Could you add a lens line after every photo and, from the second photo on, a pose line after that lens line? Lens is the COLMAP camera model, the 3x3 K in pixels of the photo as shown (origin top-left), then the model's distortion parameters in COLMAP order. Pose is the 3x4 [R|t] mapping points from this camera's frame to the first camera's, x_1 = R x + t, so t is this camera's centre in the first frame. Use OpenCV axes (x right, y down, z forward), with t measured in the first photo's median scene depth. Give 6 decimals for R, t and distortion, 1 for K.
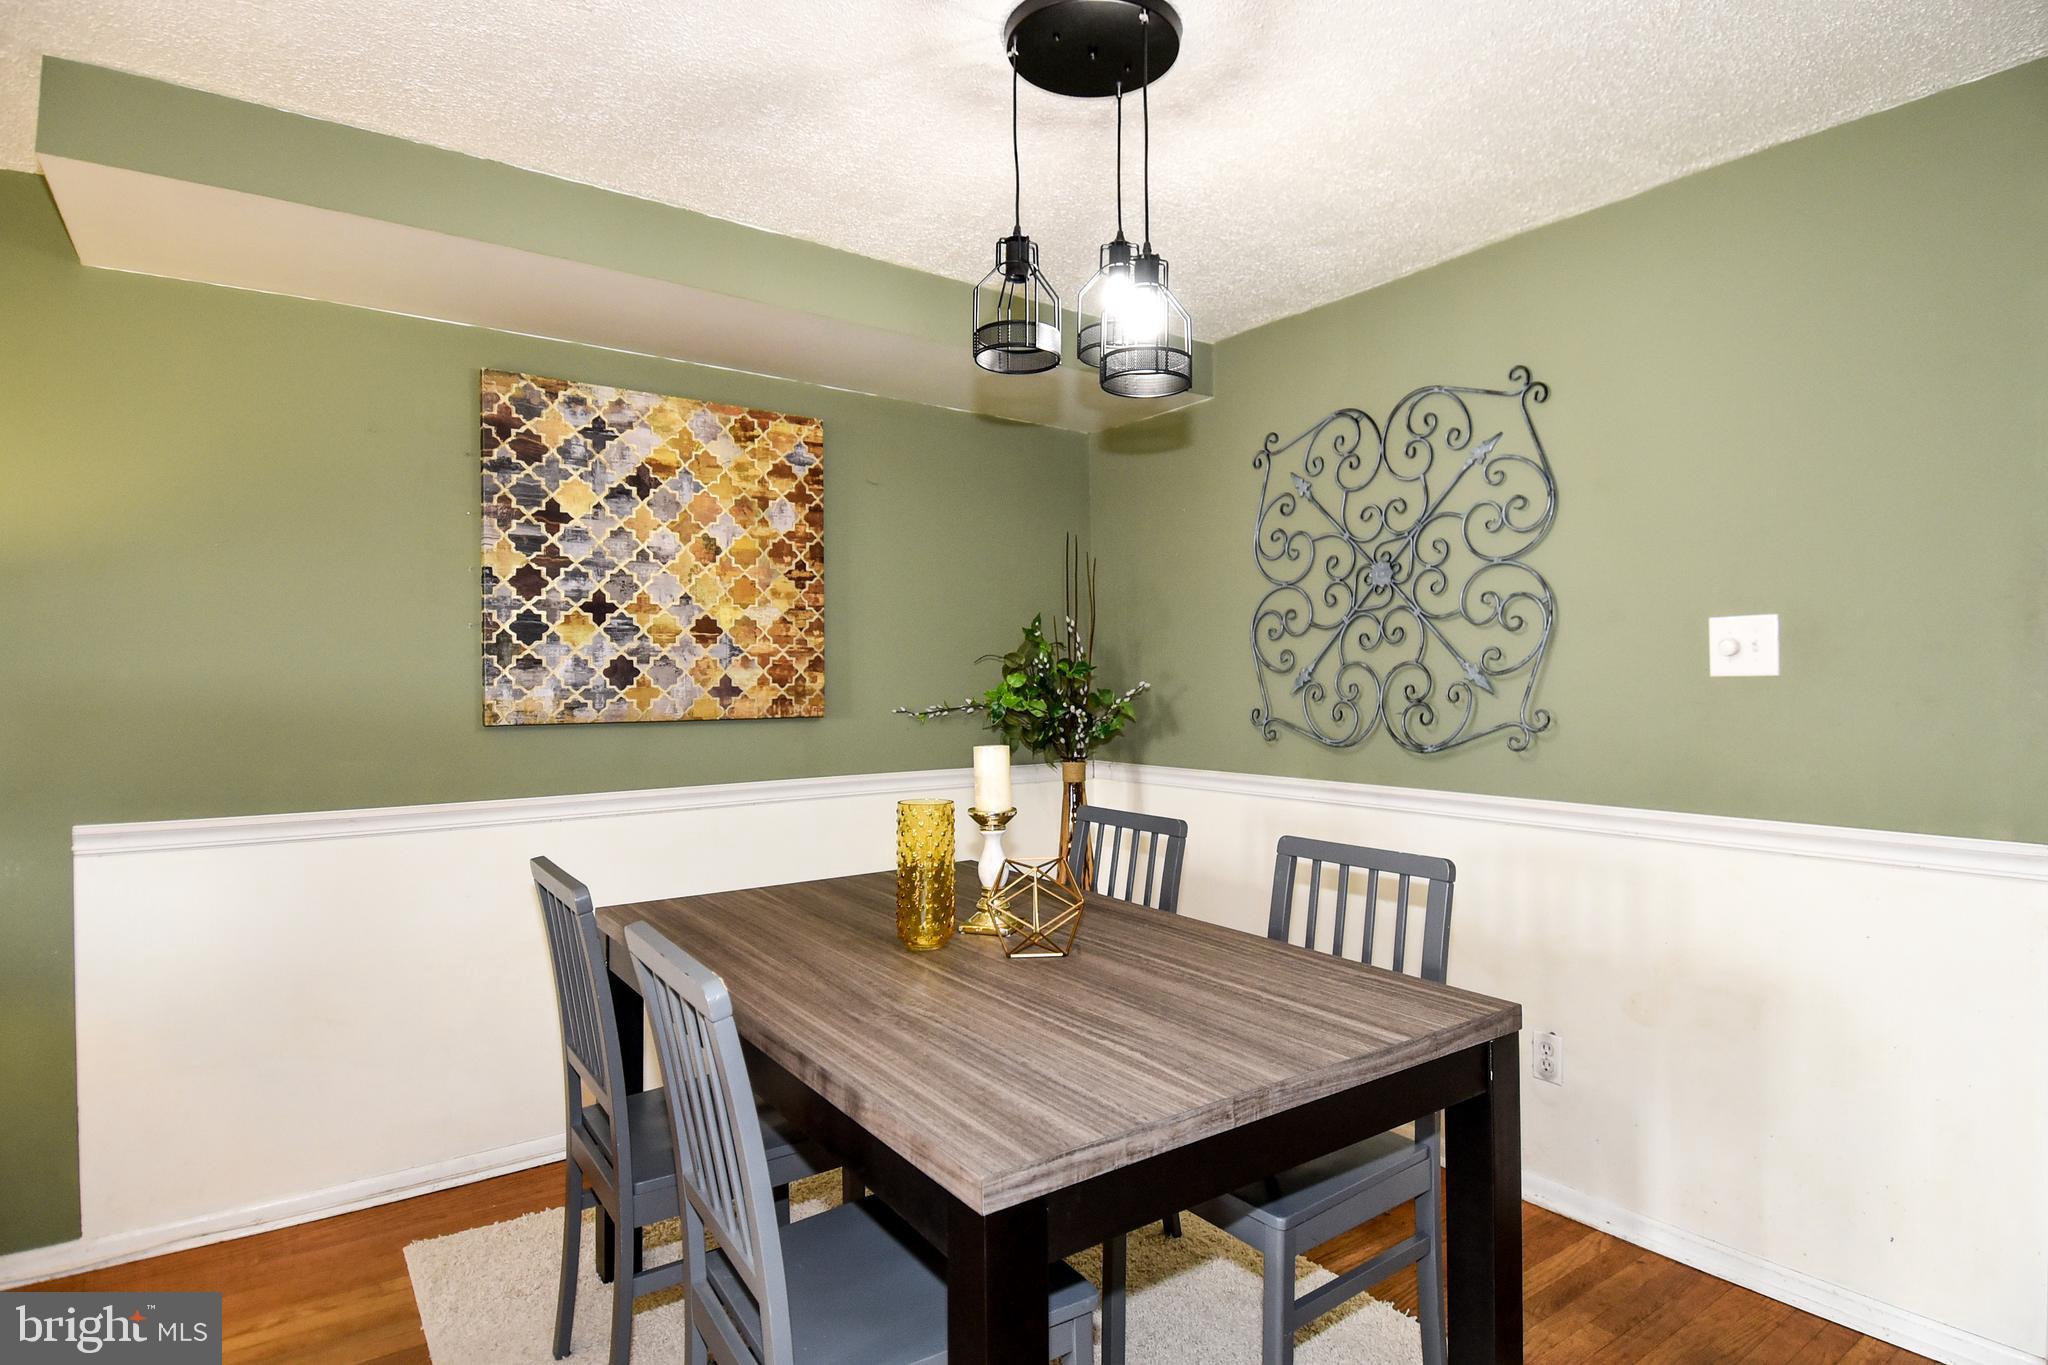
lens RADIAL K [[1031.7, 0, 1000.9], [0, 1031.7, 679.6], [0, 0, 1]] dist [0.060772, -0.072707]
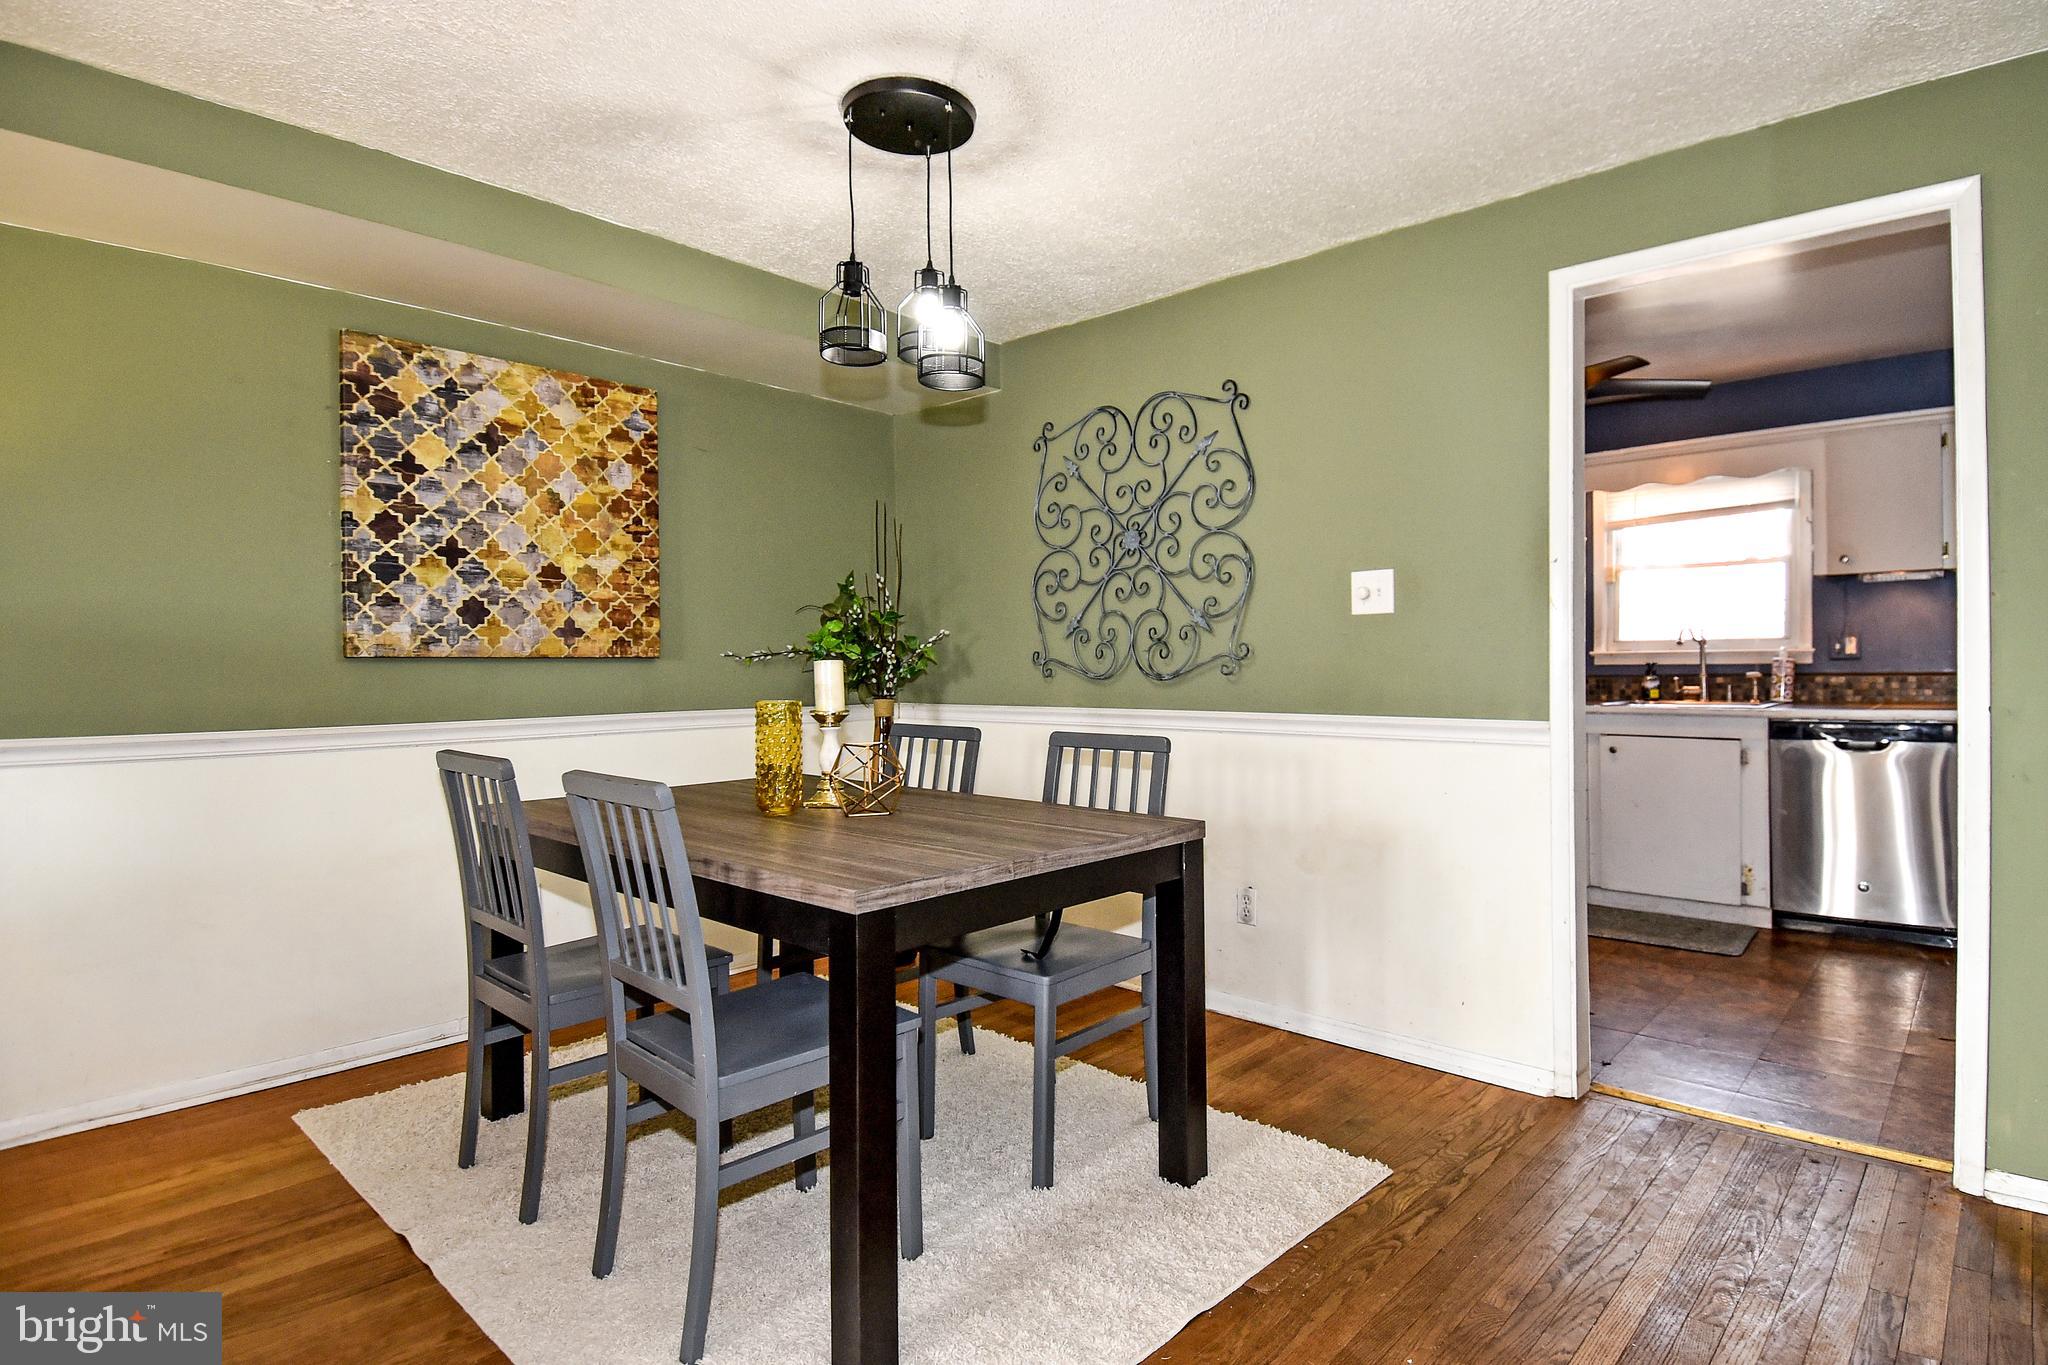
lens RADIAL K [[1040.6, 0, 1005.9], [0, 1040.6, 680.0], [0, 0, 1]] dist [0.040694, -0.054435]
pose [[0.978827, -0.003654, 0.204655, -0.040766], [0.000583, 0.999886, 0.015062, 0.048766], [-0.204687, -0.014623, 0.978718, -0.202839]]
